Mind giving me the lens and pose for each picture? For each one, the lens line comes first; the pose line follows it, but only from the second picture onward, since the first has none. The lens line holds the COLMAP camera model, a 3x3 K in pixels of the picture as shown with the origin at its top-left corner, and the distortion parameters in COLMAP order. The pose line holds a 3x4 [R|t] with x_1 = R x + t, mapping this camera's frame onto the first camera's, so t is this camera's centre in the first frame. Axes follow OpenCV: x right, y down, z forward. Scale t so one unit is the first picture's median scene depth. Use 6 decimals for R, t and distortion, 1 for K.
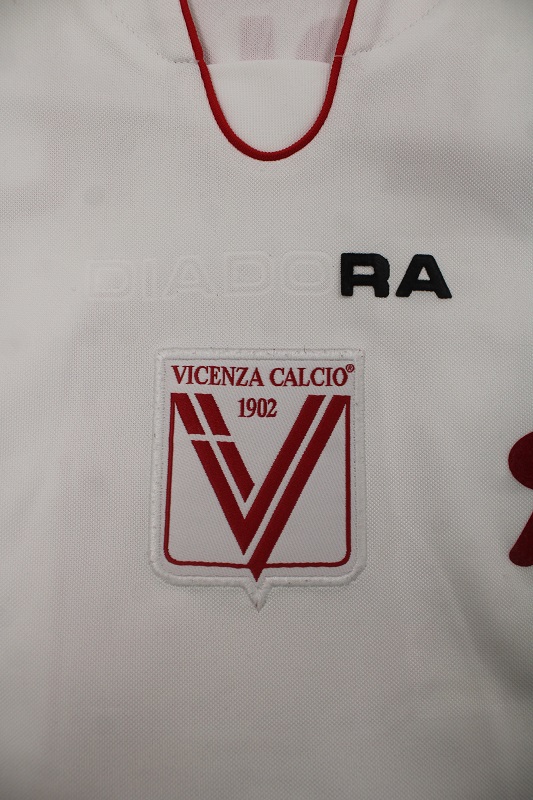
lens RADIAL K [[689.6, 0, 266.3], [0, 689.6, 399.2], [0, 0, 1]] dist [-0.077021, 0.004992]
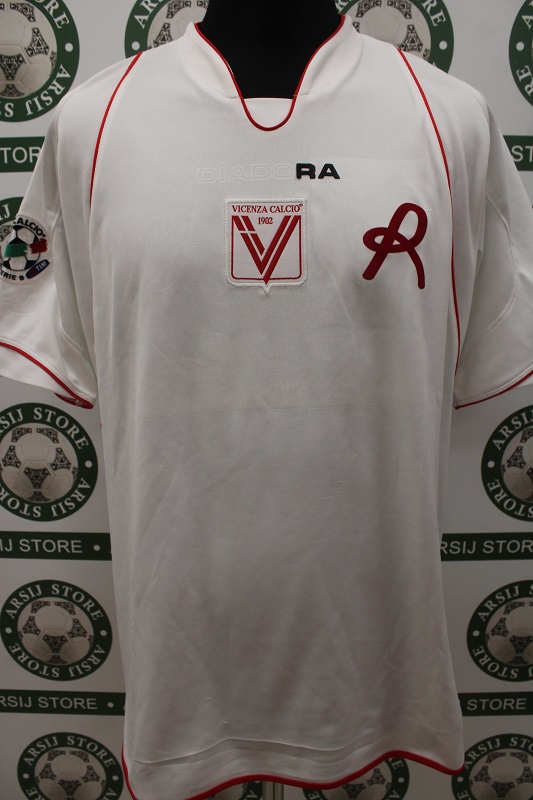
lens RADIAL K [[689.6, 0, 268.2], [0, 689.6, 400.6], [0, 0, 1]] dist [-0.077021, 0.004992]
pose [[0.999793, -0.012899, -0.015709, 0.030016], [0.018720, 0.885433, 0.464390, -0.591520], [0.007920, -0.464588, 0.885491, -1.619287]]
